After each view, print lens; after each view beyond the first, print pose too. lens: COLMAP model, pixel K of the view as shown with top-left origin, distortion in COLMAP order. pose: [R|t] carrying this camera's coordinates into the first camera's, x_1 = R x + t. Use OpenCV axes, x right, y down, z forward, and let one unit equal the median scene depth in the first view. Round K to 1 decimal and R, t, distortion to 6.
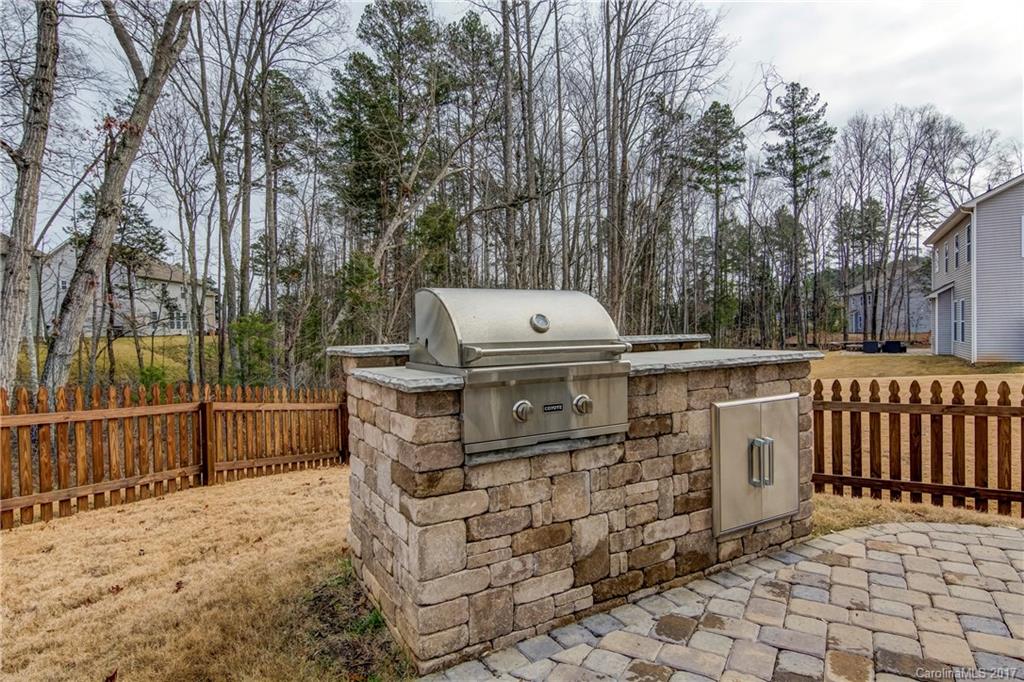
lens RADIAL K [[580.8, 0, 512.7], [0, 580.8, 339.4], [0, 0, 1]] dist [0.012839, -0.000610]
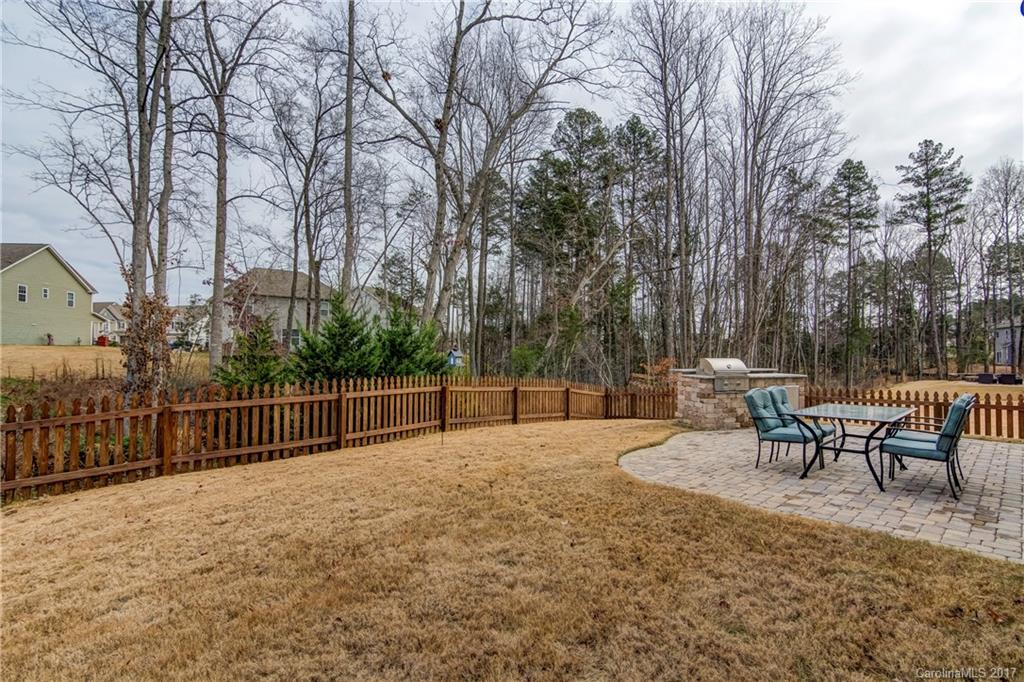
lens RADIAL K [[488.1, 0, 508.4], [0, 488.1, 343.4], [0, 0, 1]] dist [-0.002149, -0.002785]
pose [[0.959082, 0.018234, -0.282542, -0.018305], [-0.027430, 0.999214, -0.028626, -0.001645], [0.281797, 0.035205, 0.958828, -0.109296]]
